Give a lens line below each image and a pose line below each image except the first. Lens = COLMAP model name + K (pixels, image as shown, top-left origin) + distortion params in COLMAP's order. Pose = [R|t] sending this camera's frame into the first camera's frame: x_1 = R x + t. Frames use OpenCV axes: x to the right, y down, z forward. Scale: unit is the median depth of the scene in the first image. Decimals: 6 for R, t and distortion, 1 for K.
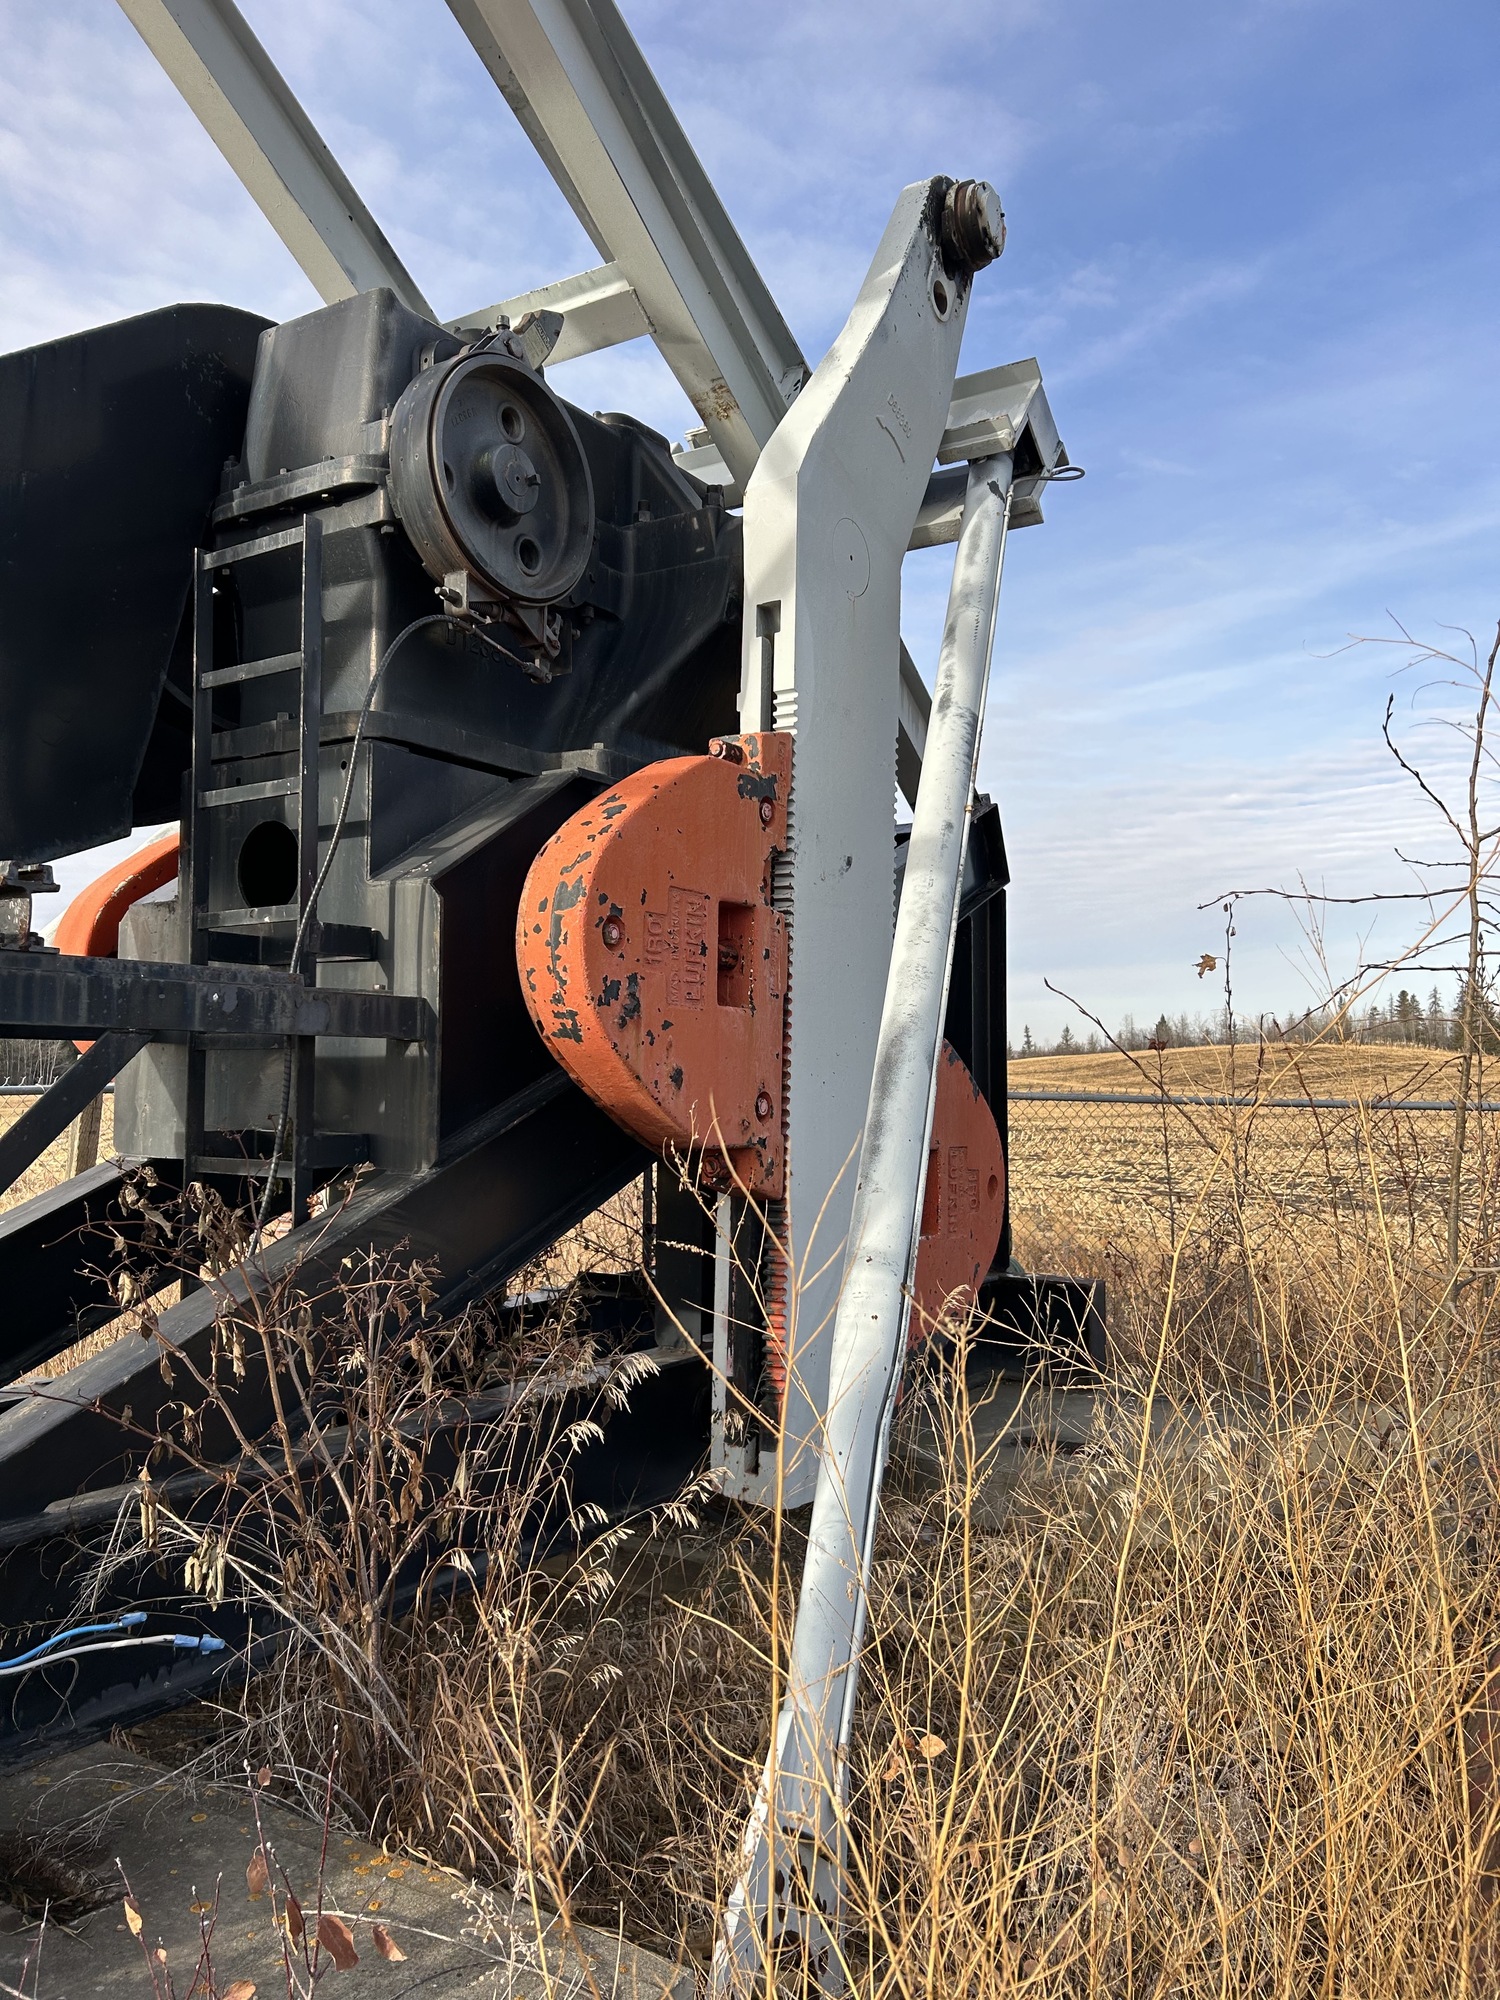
lens RADIAL K [[1505.9, 0, 748.8], [0, 1505.9, 1003.3], [0, 0, 1]] dist [0.036260, -0.036223]
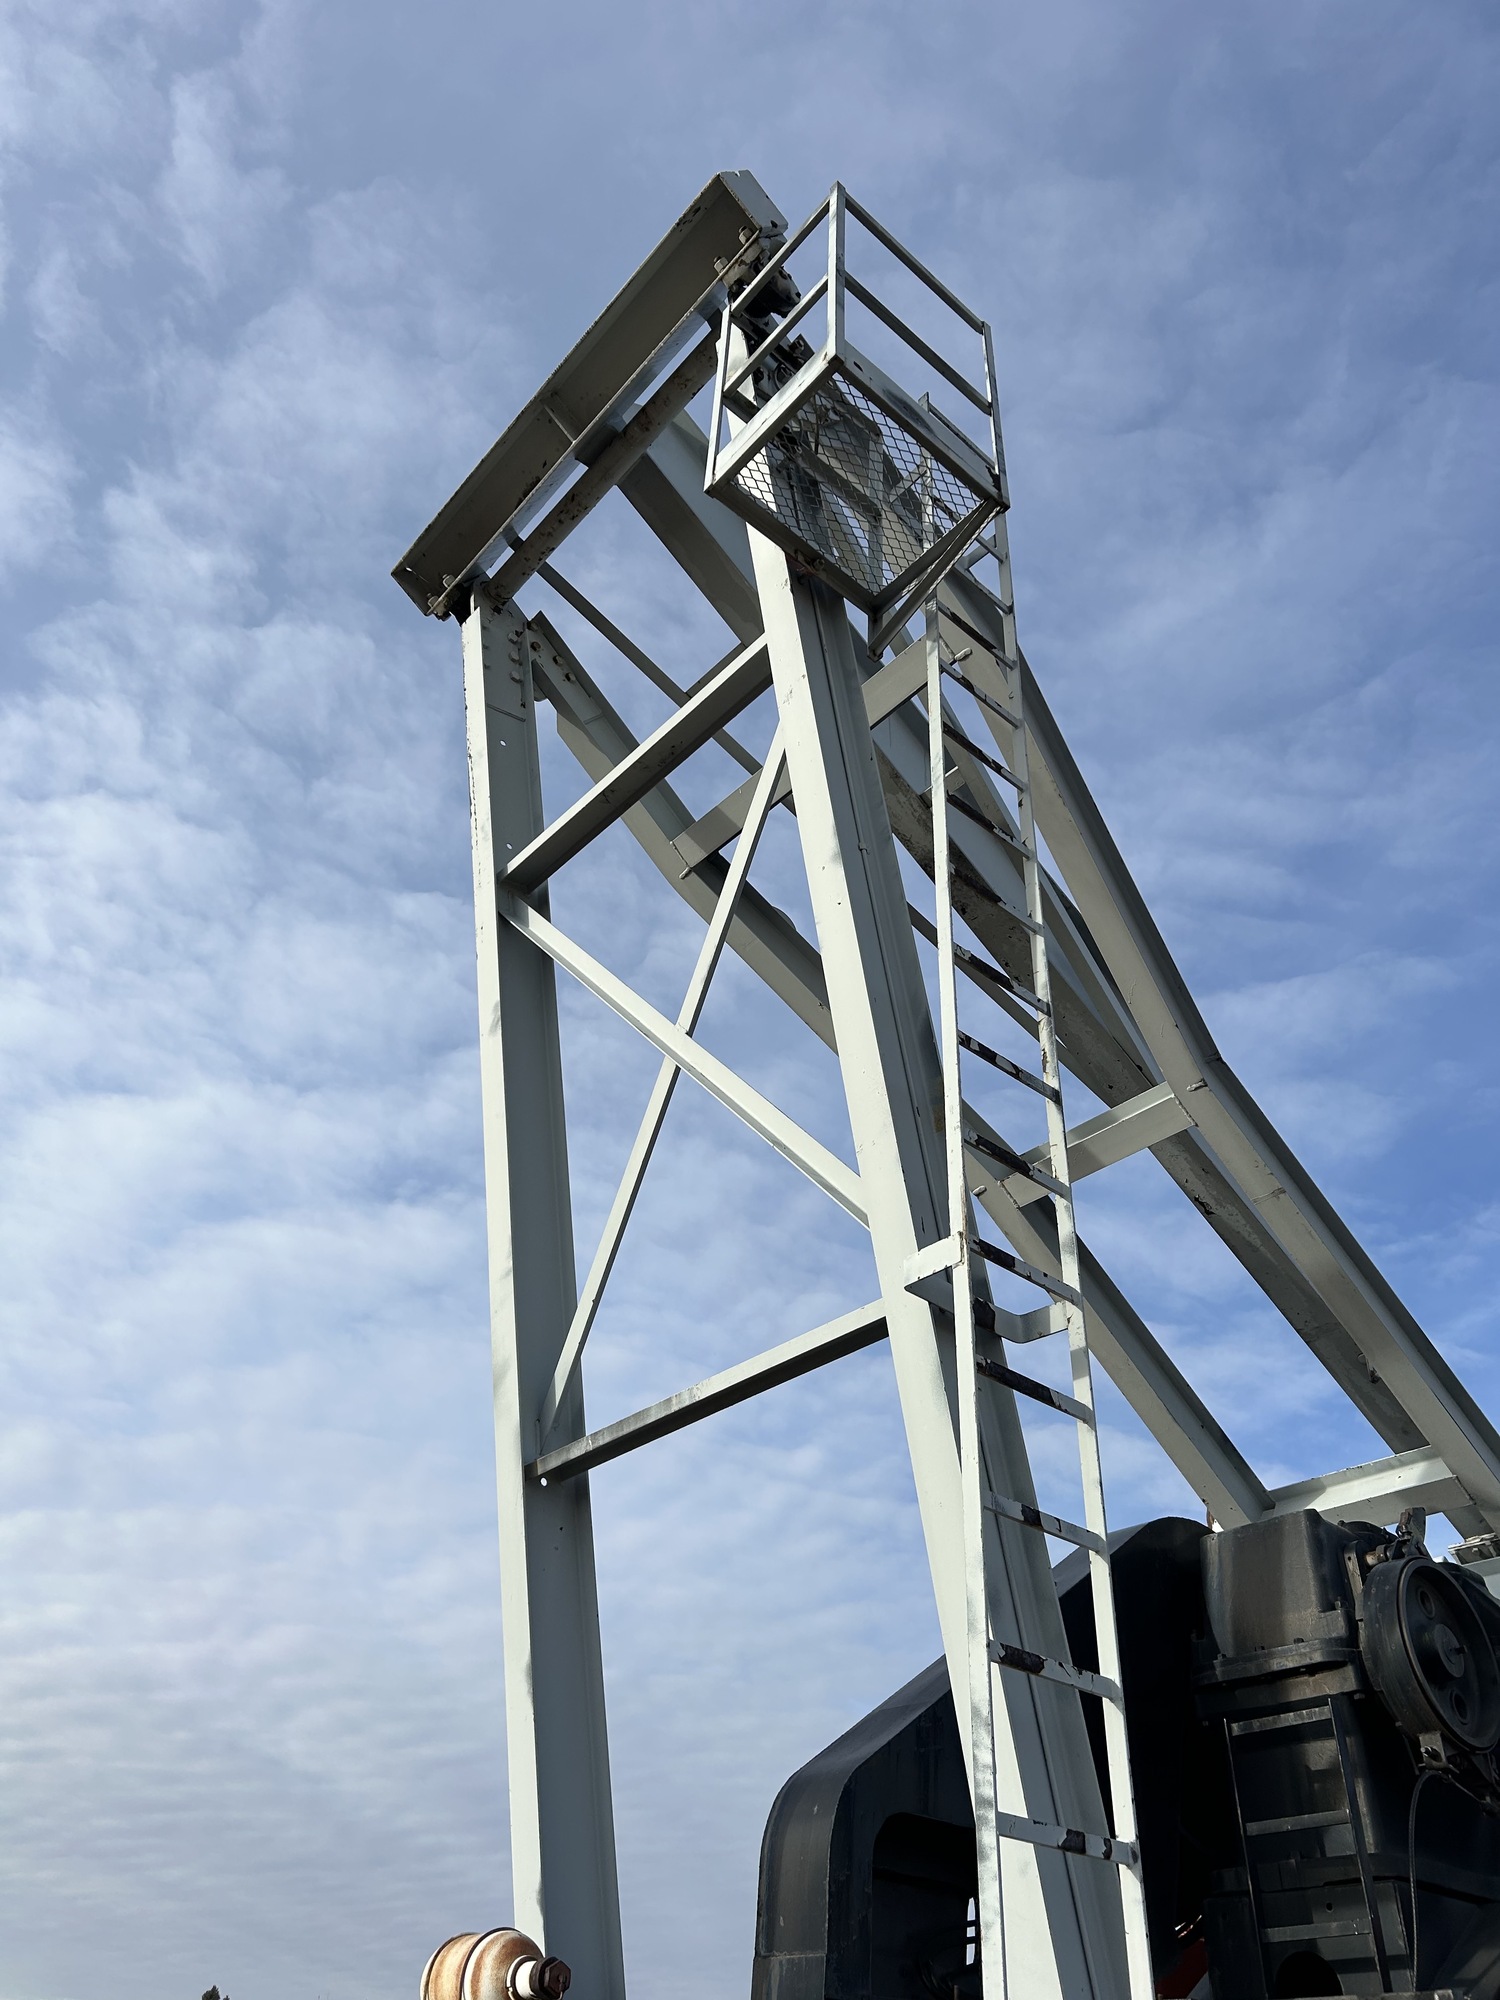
lens RADIAL K [[1505.9, 0, 762.2], [0, 1505.9, 971.0], [0, 0, 1]] dist [0.036260, -0.036223]
pose [[0.968621, -0.136149, -0.207935, -0.412494], [-0.011948, 0.810143, -0.586110, -0.039931], [0.248256, 0.570203, 0.783095, -0.598773]]
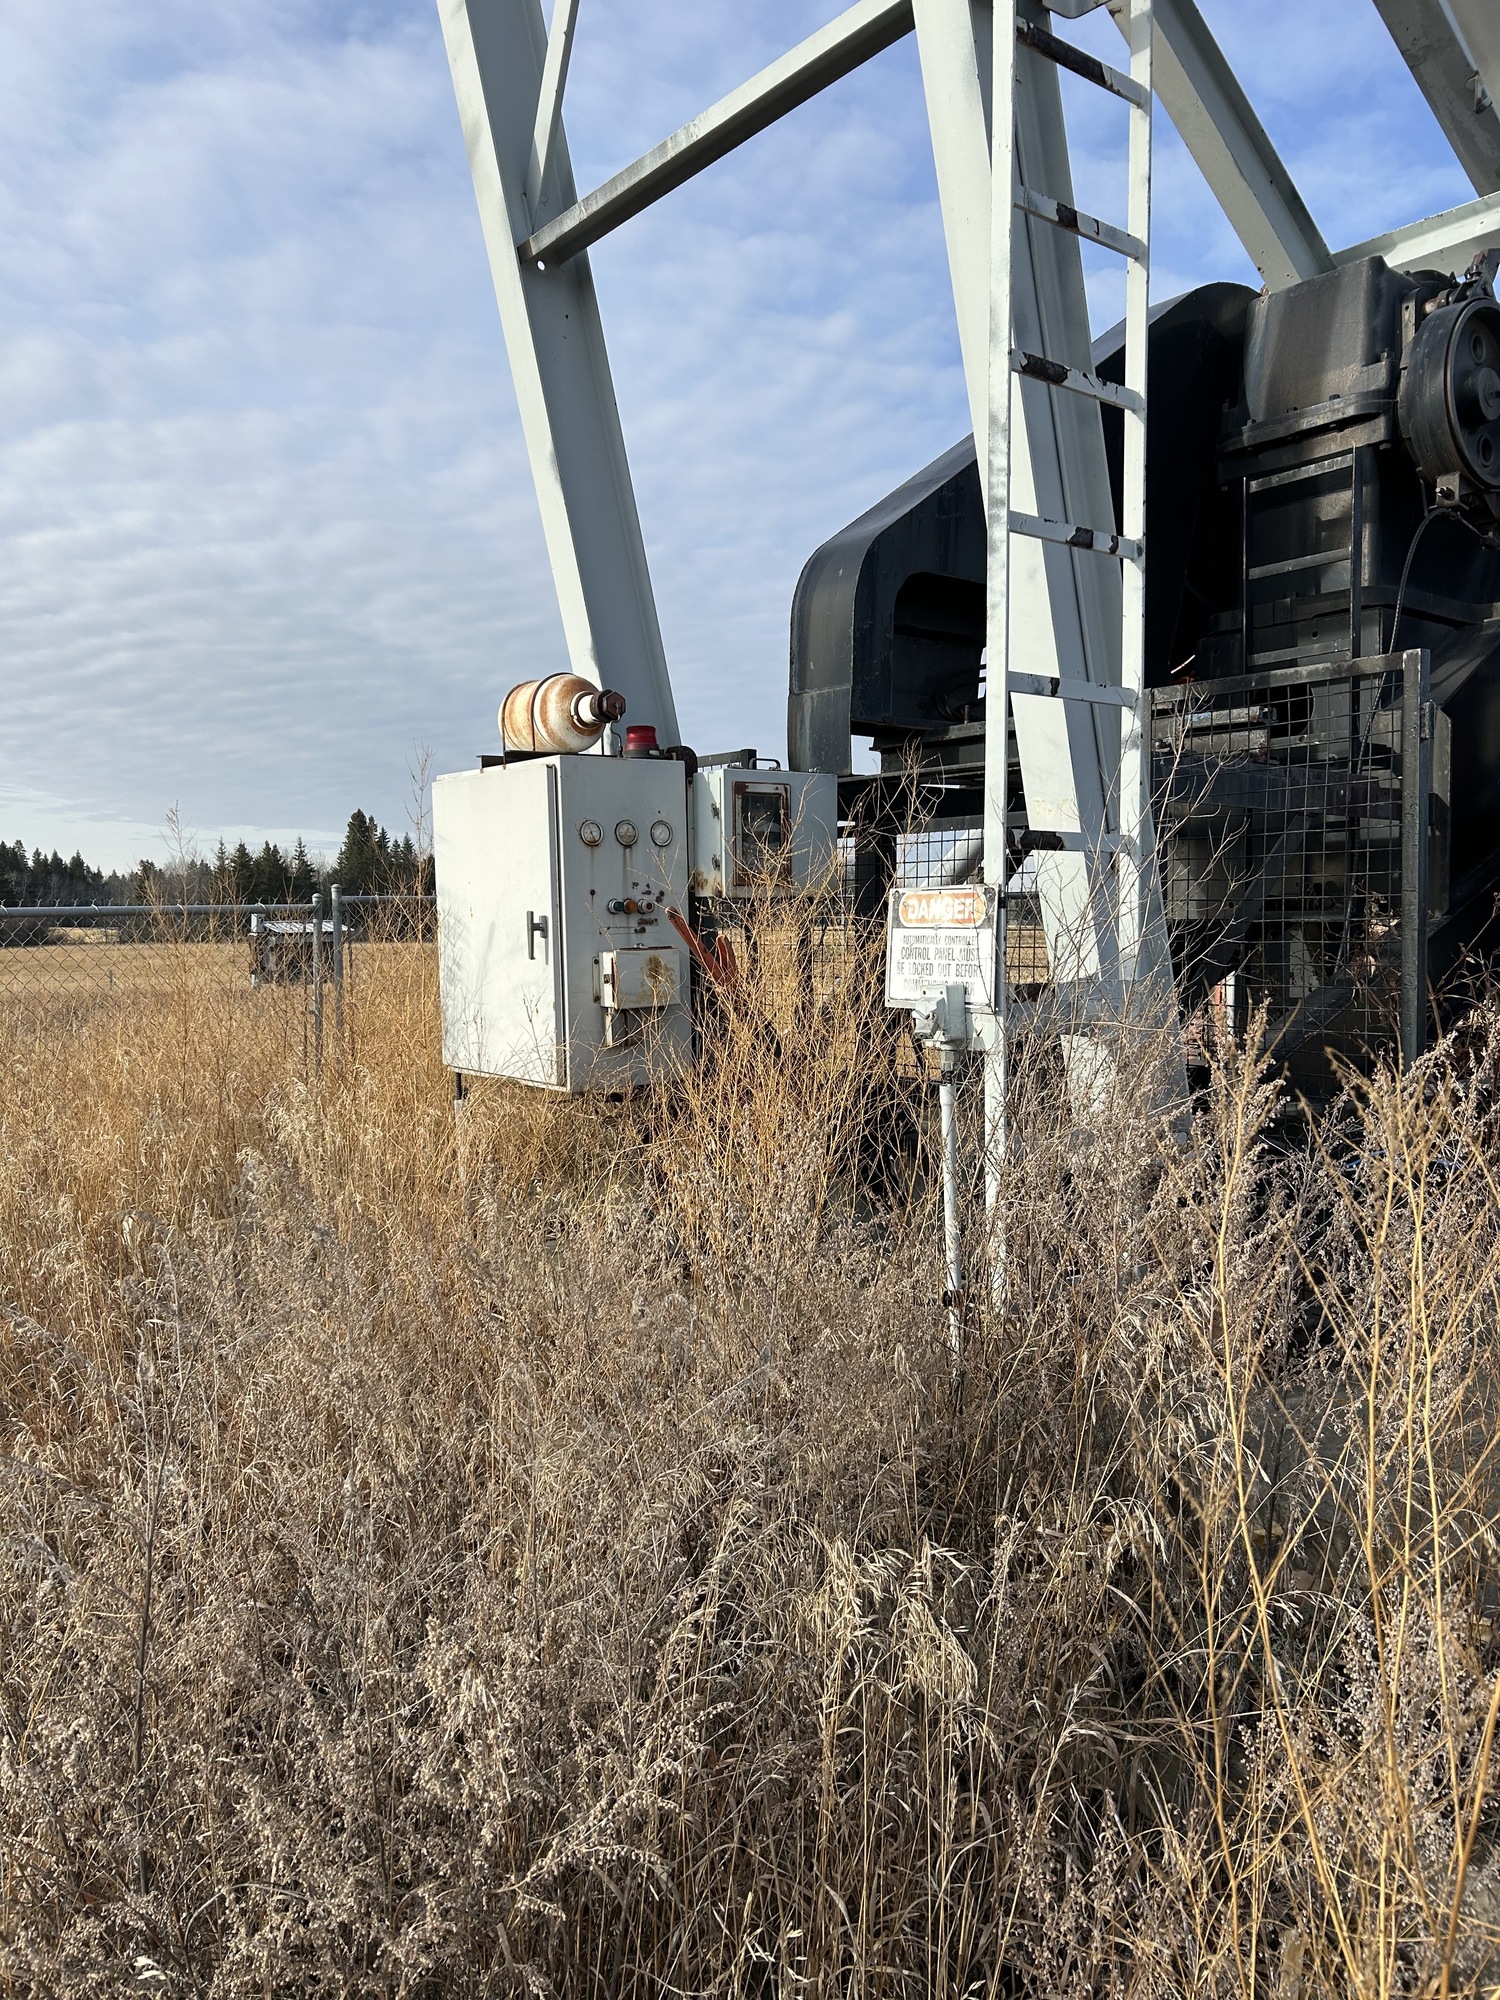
lens RADIAL K [[1505.9, 0, 742.2], [0, 1505.9, 1003.6], [0, 0, 1]] dist [0.036260, -0.036223]
pose [[0.955261, -0.003252, -0.295747, -0.415814], [0.034903, 0.994192, 0.101805, 0.024289], [0.293699, -0.107573, 0.949826, -0.540038]]
